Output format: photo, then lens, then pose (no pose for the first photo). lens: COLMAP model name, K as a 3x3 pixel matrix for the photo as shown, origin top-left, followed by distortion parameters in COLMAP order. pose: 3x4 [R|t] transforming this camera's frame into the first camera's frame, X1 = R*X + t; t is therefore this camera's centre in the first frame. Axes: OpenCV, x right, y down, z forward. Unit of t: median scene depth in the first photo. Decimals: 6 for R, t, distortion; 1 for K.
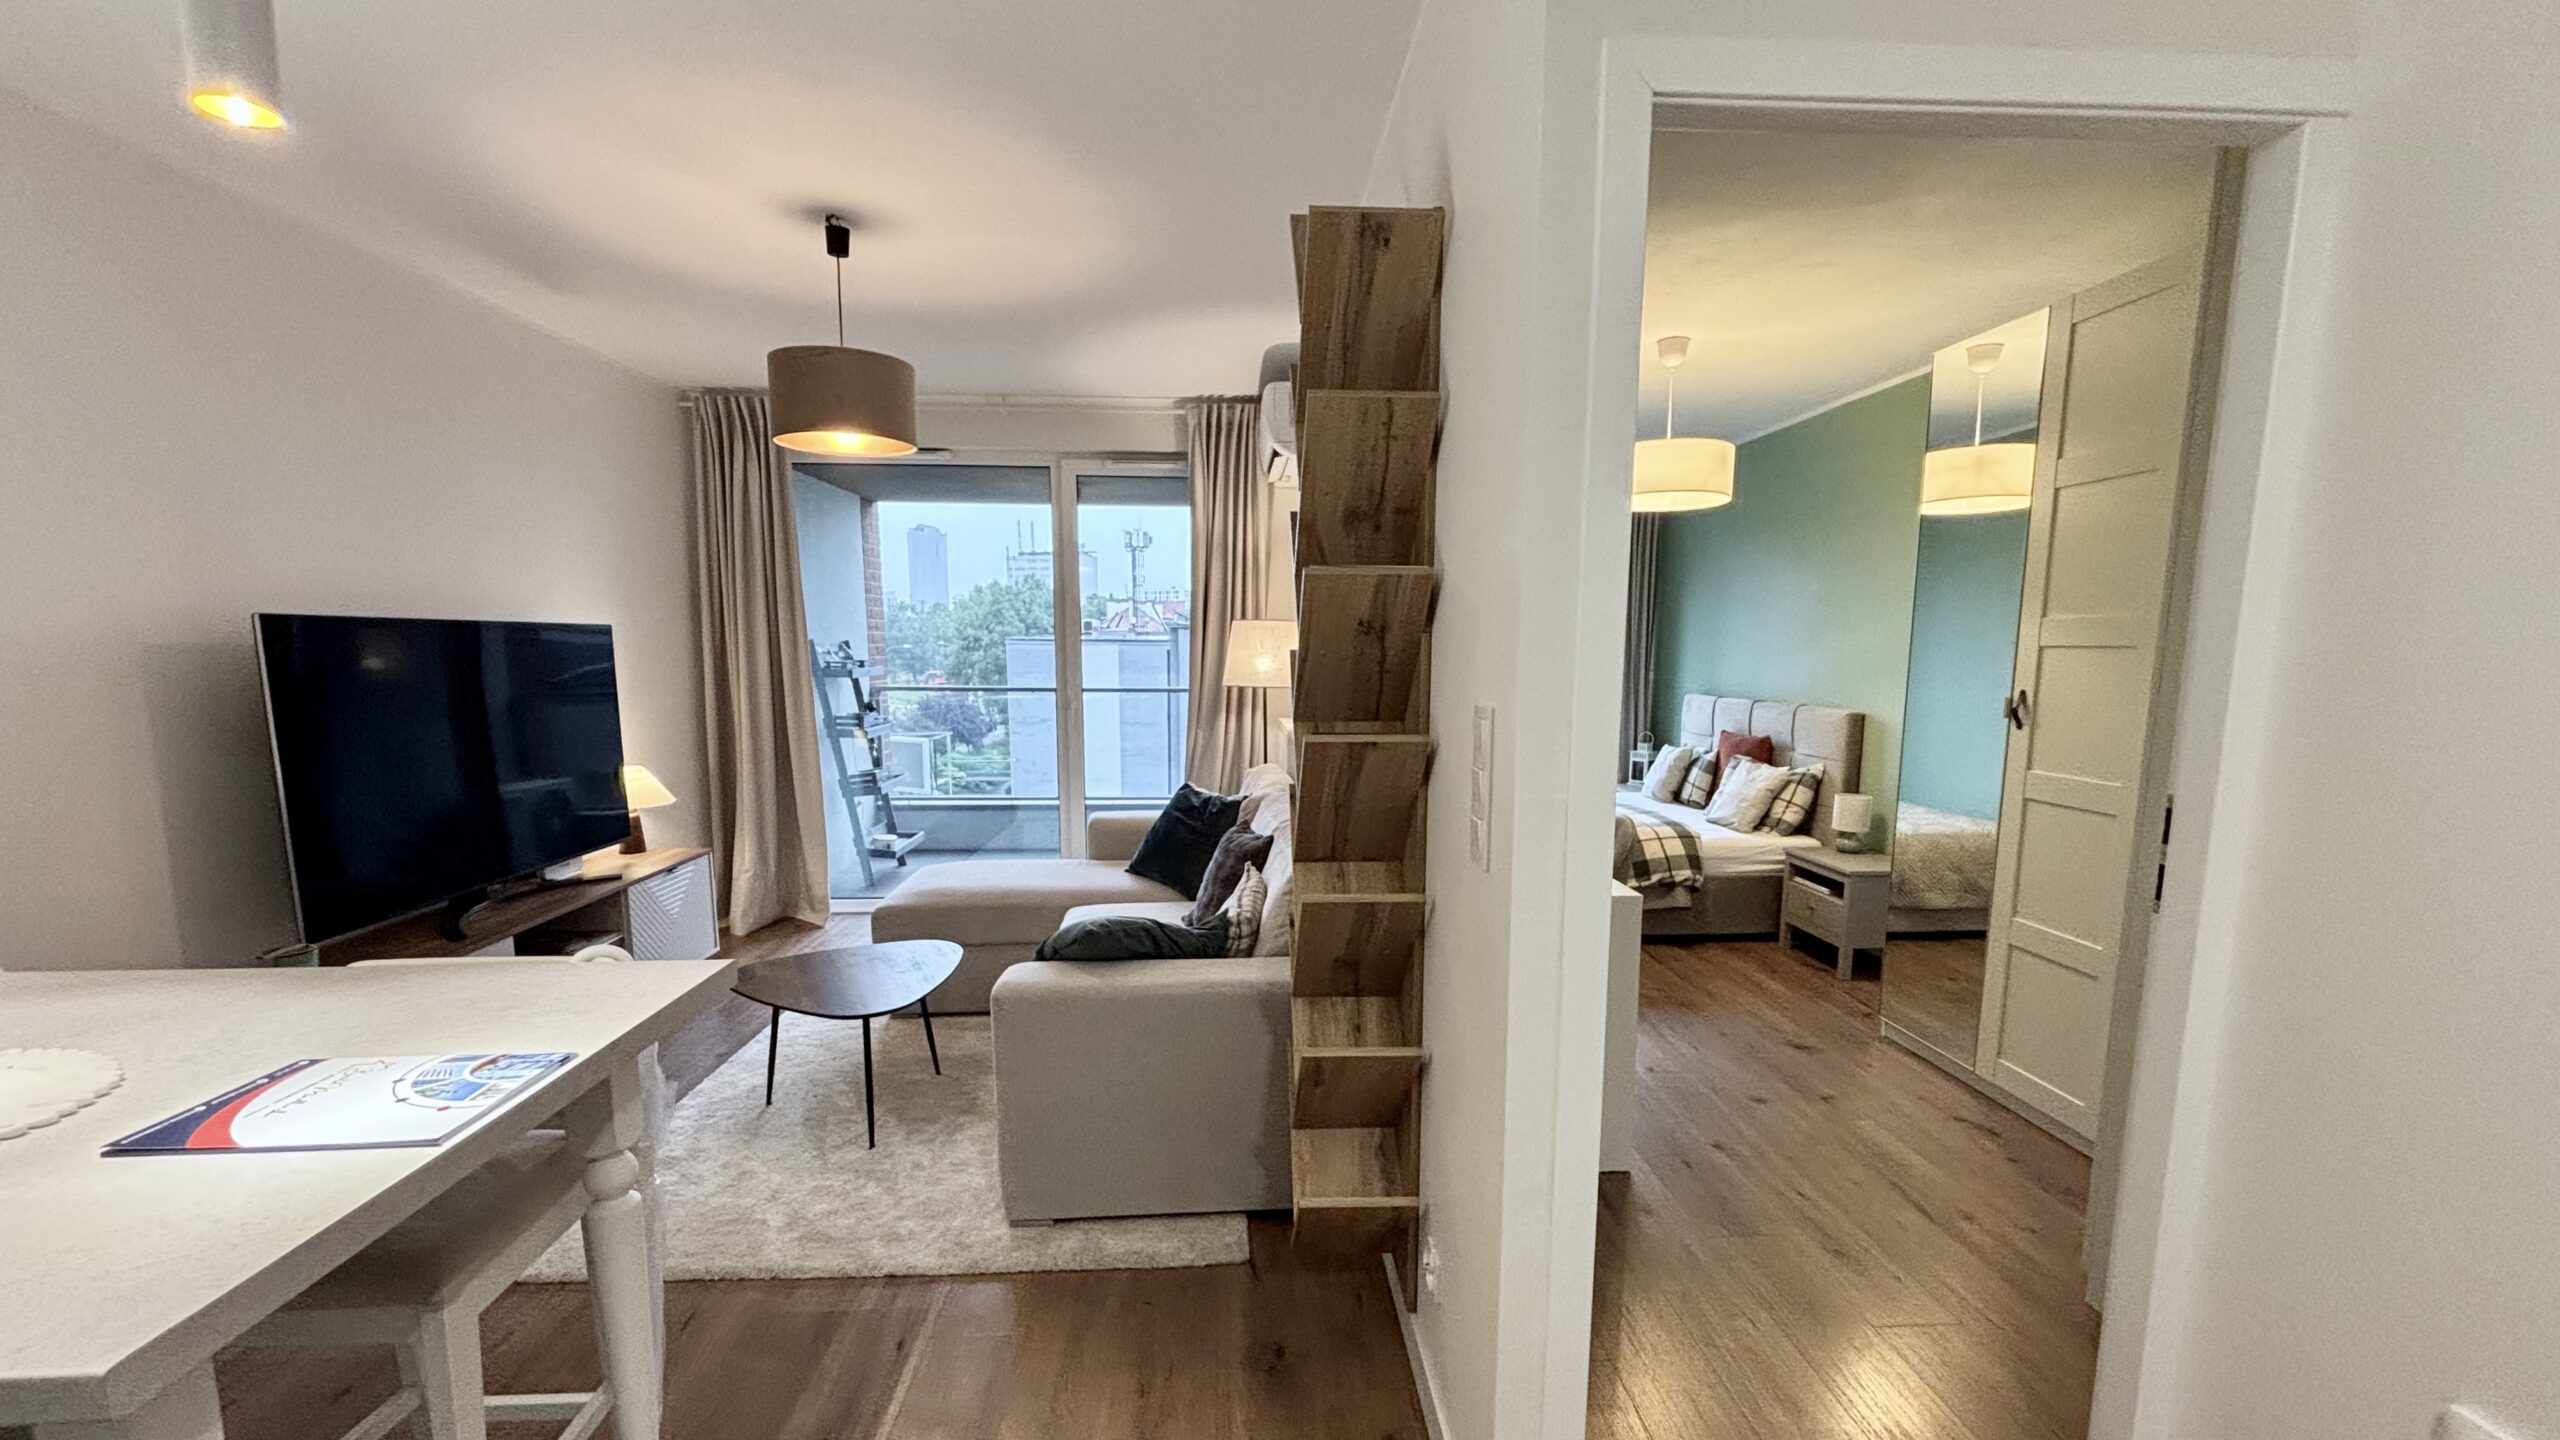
lens RADIAL K [[1036.8, 0, 1284.5], [0, 1036.8, 790.2], [0, 0, 1]] dist [-0.003624, -0.002680]
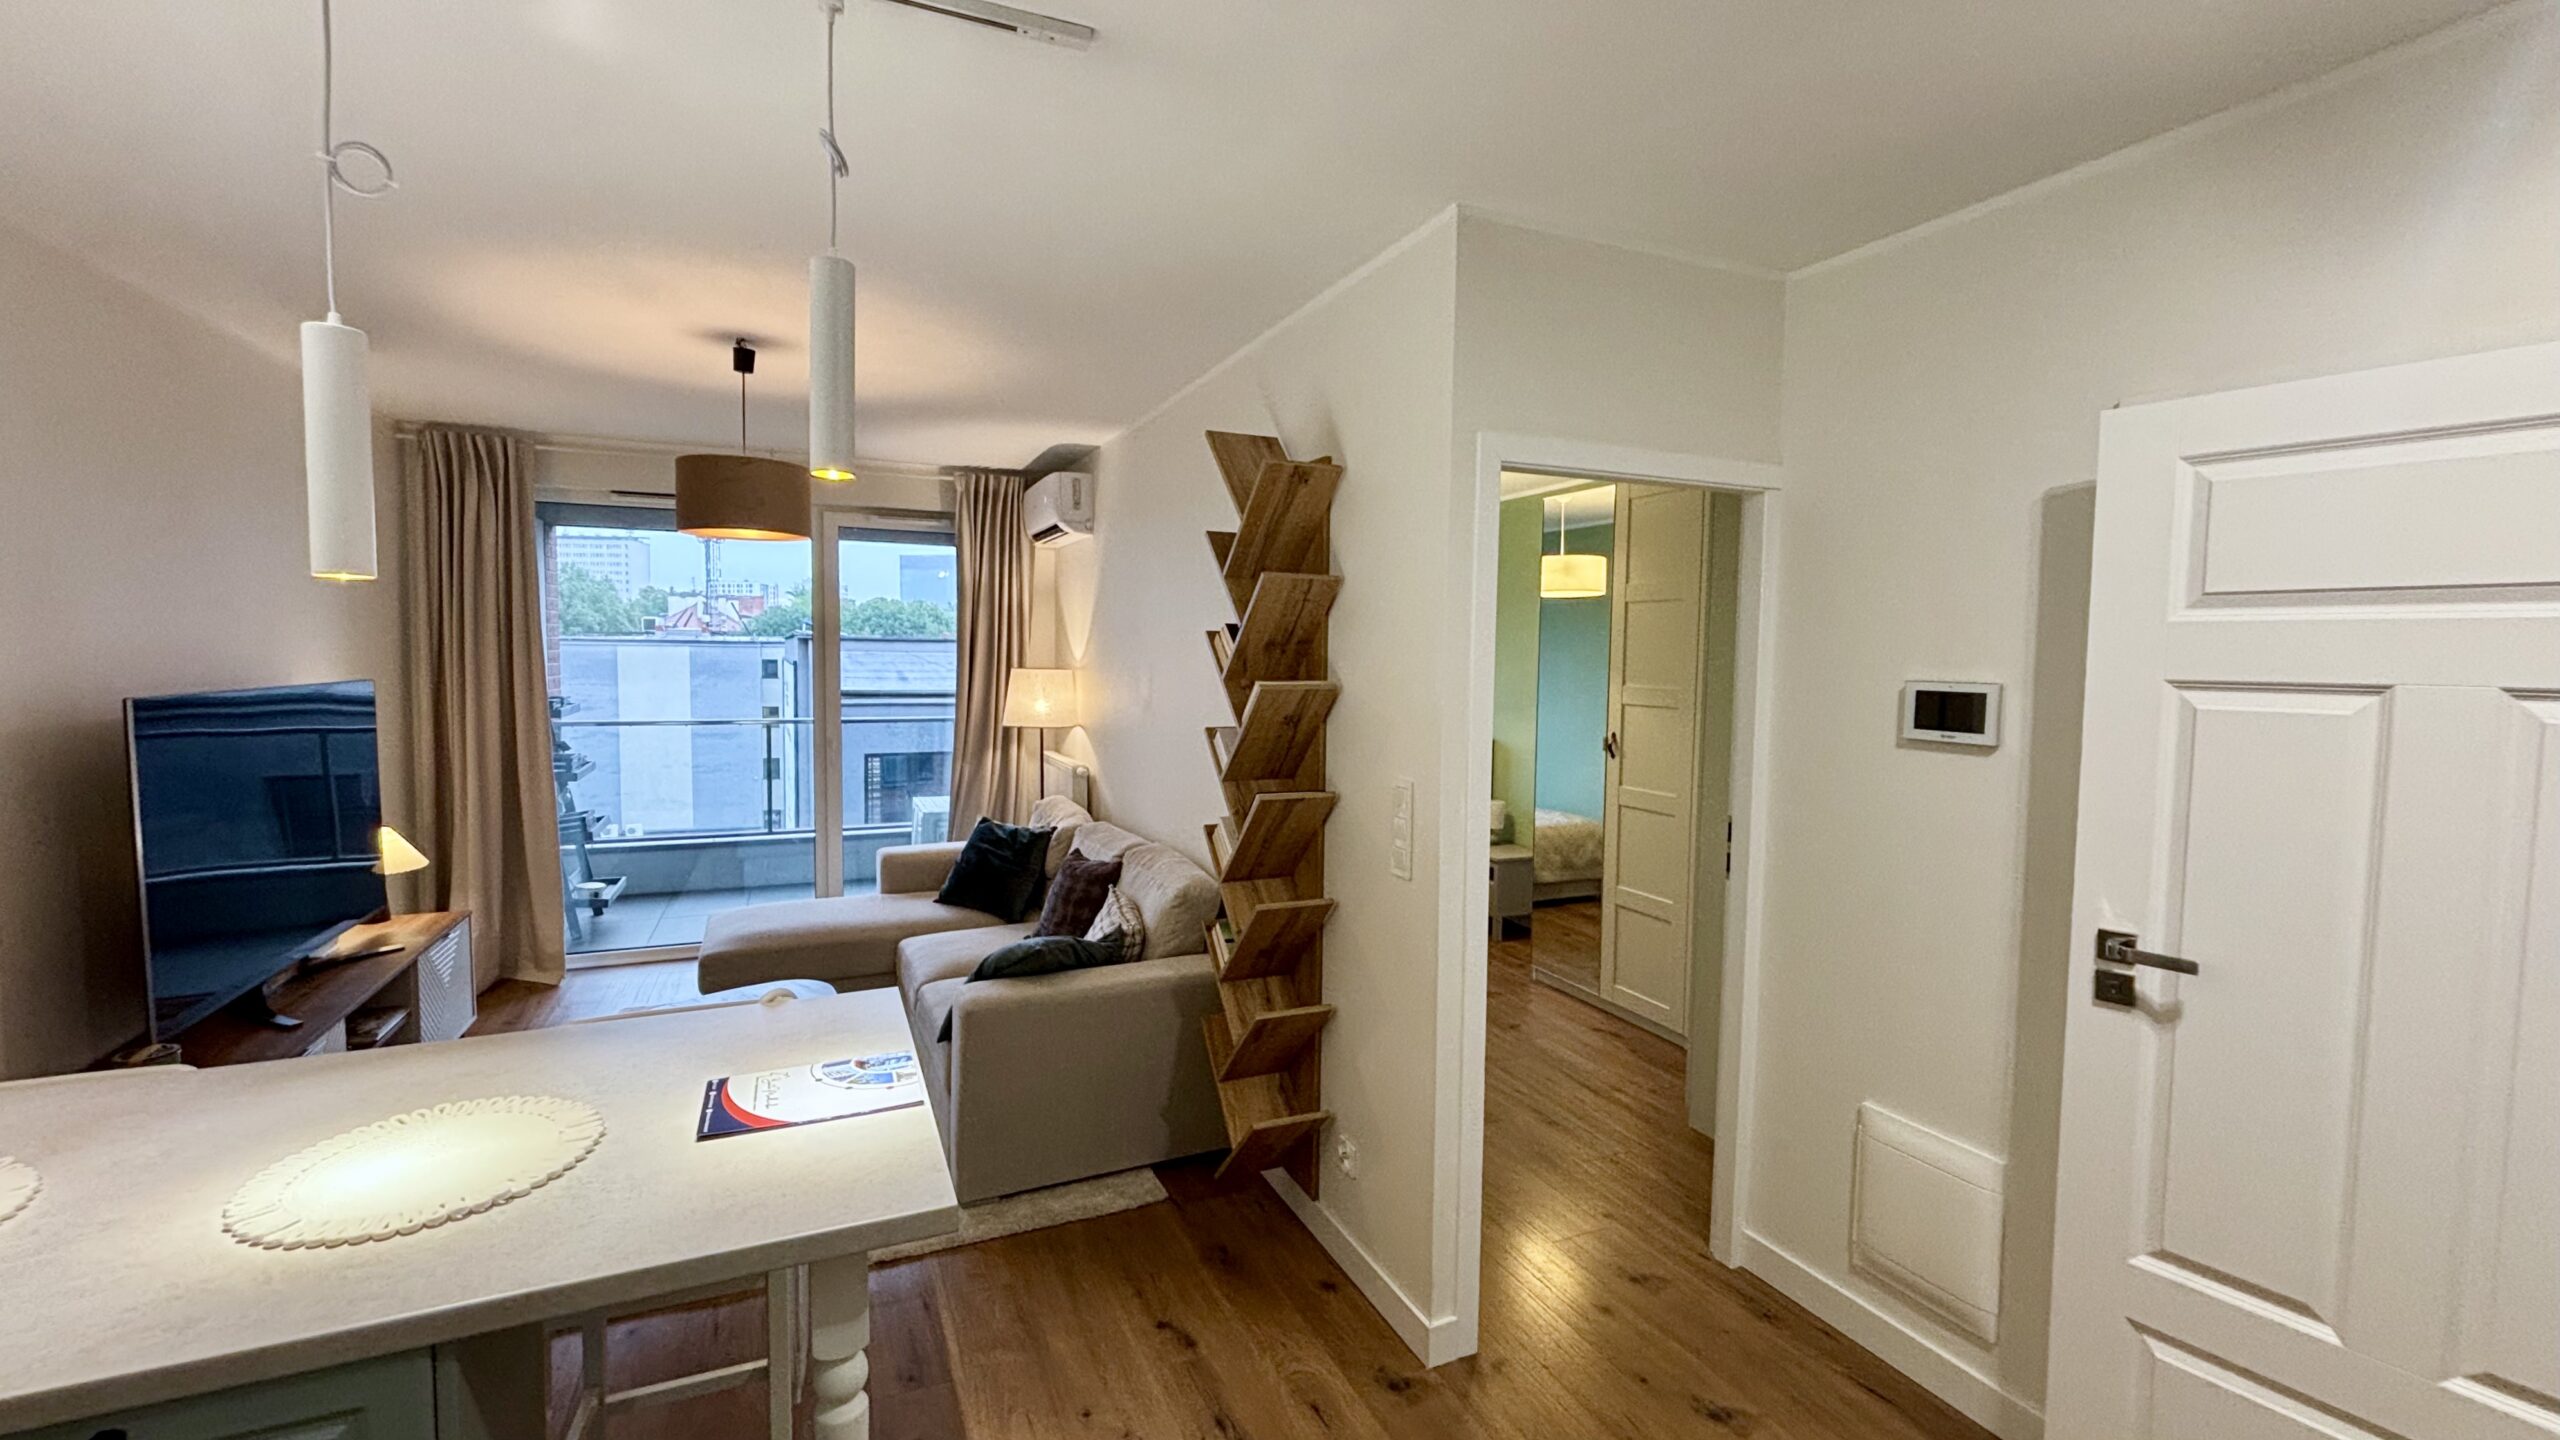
lens RADIAL K [[1036.8, 0, 1293.1], [0, 1036.8, 710.0], [0, 0, 1]] dist [-0.003624, -0.002680]
pose [[0.930056, -0.009793, 0.367287, -0.205050], [0.039496, 0.996517, -0.073441, -0.027930], [-0.365289, 0.082811, 0.927204, -0.171384]]
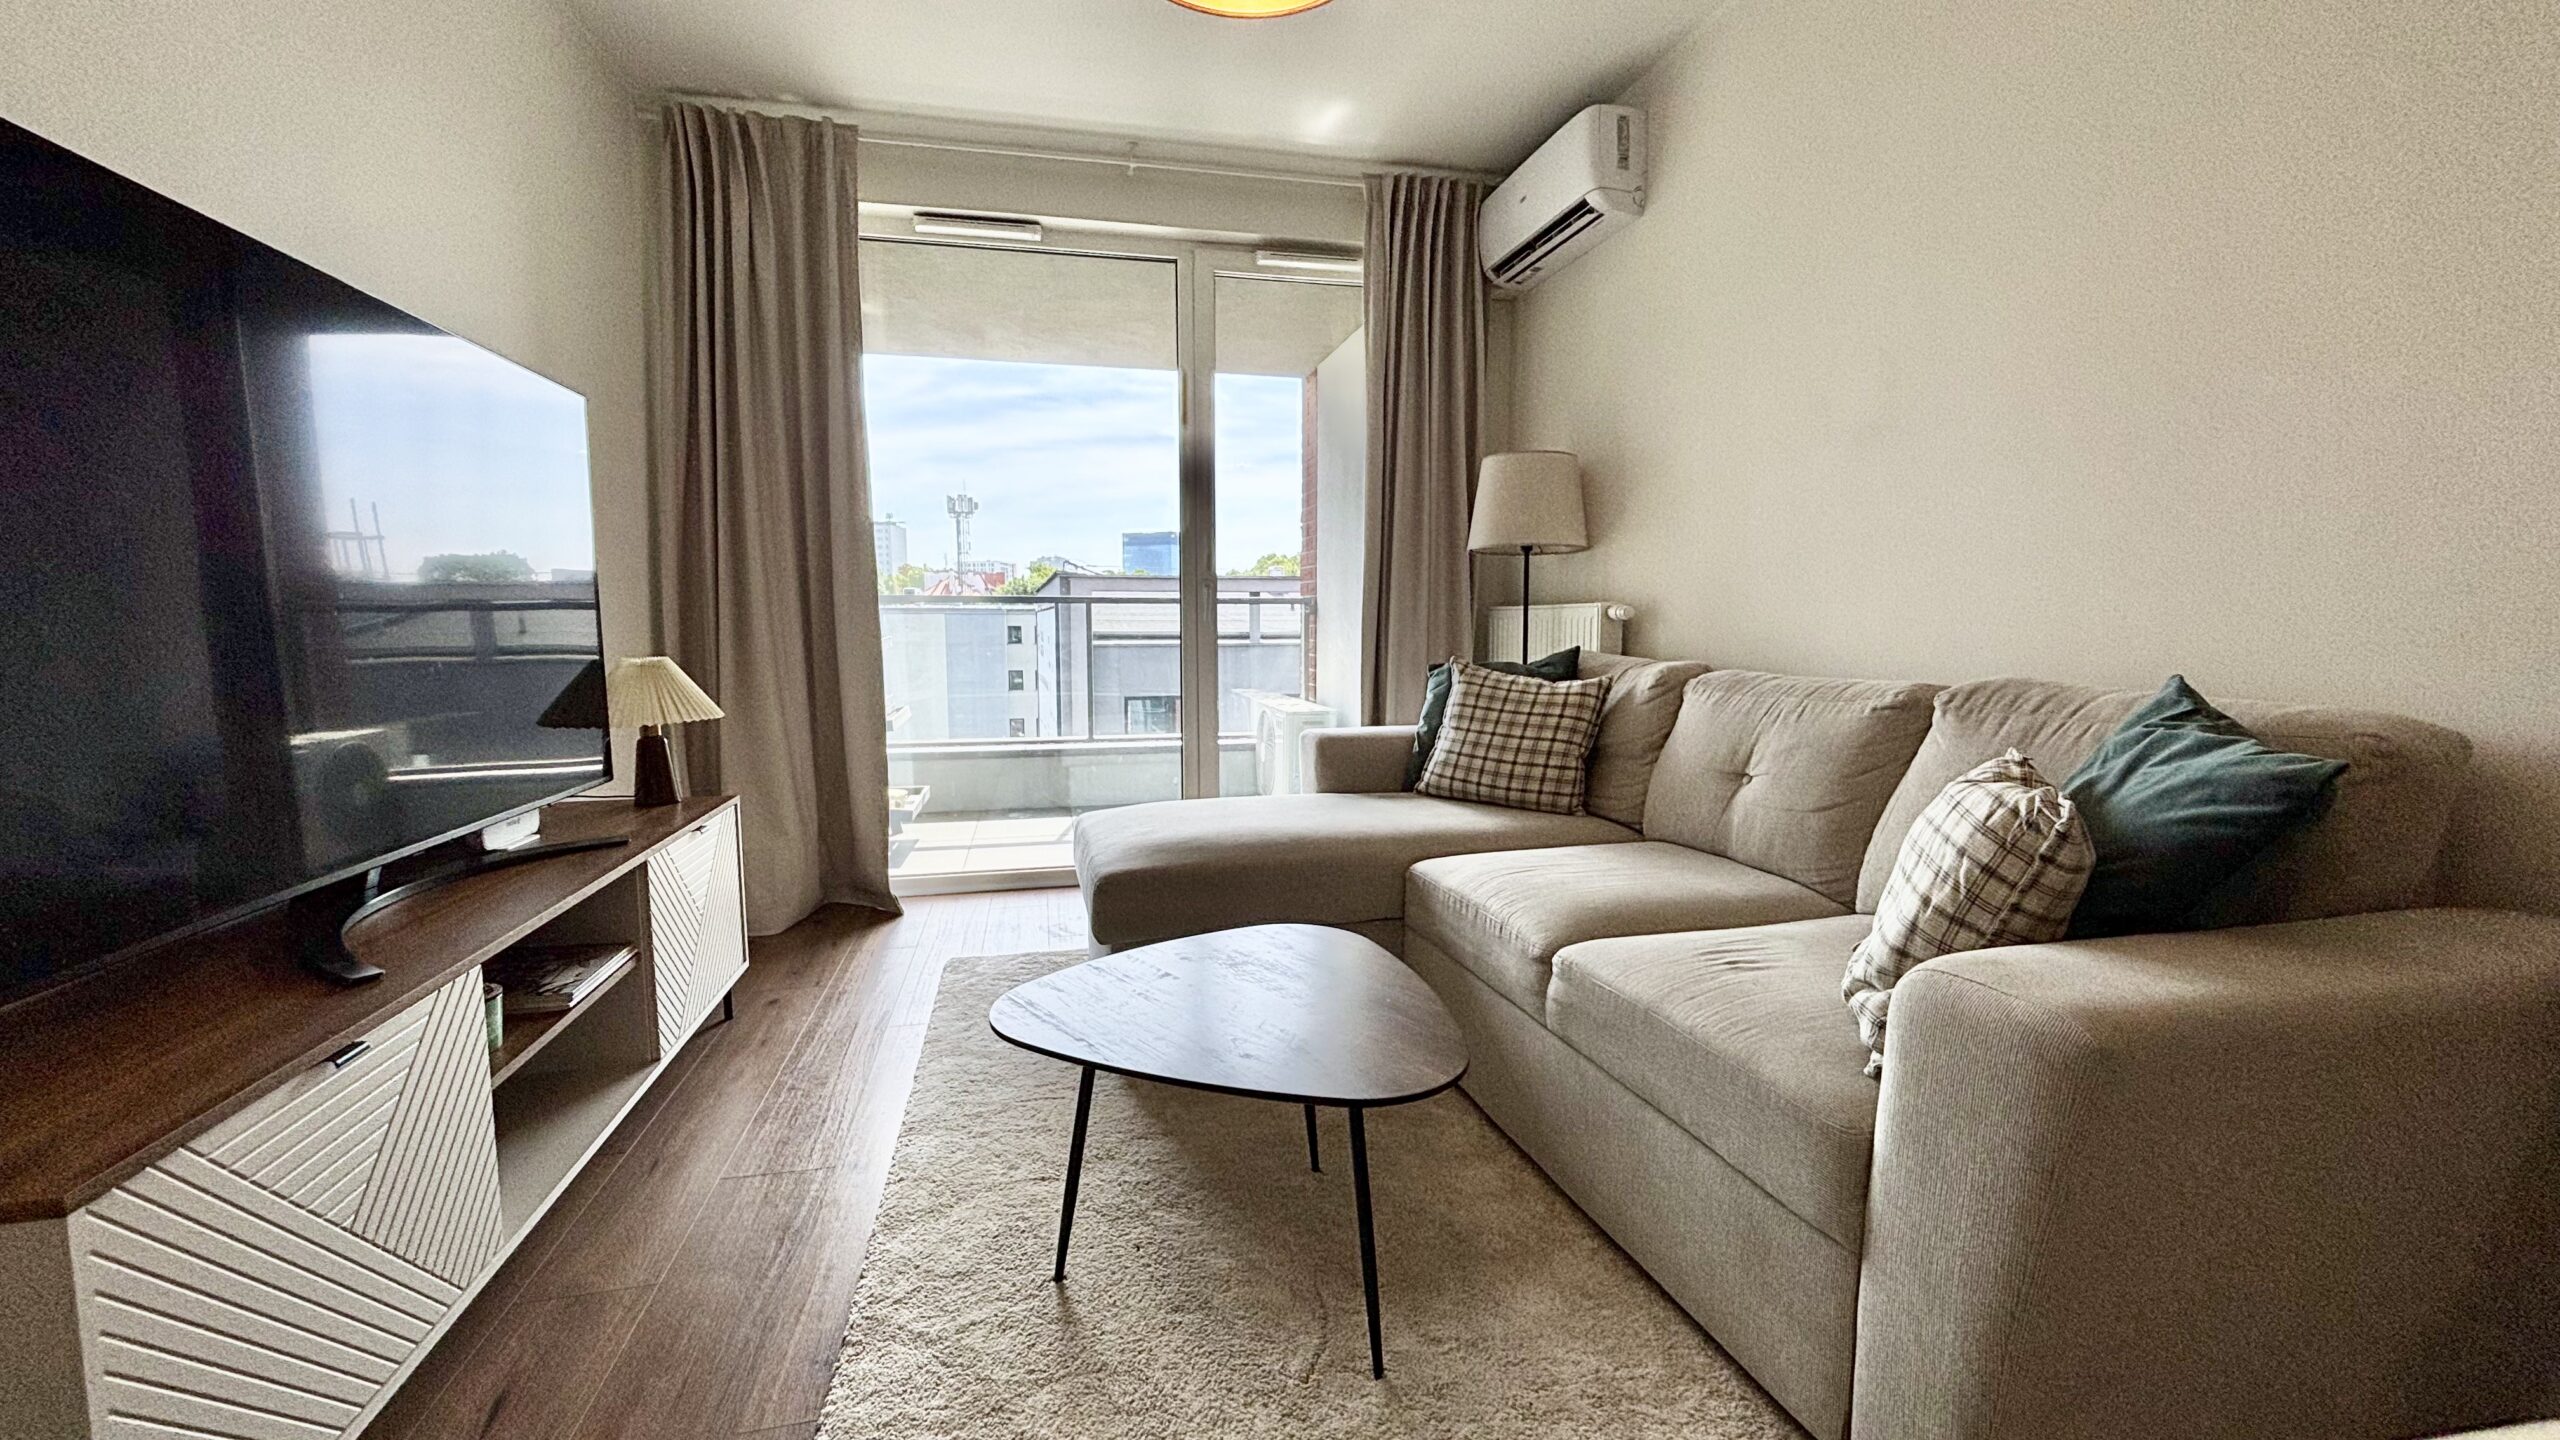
lens RADIAL K [[1036.8, 0, 1303.2], [0, 1036.8, 713.4], [0, 0, 1]] dist [-0.003624, -0.002680]
pose [[0.983314, -0.021647, 0.180624, -0.351474], [0.029985, 0.998601, -0.043558, 0.045668], [-0.179428, 0.048247, 0.982587, 0.356962]]
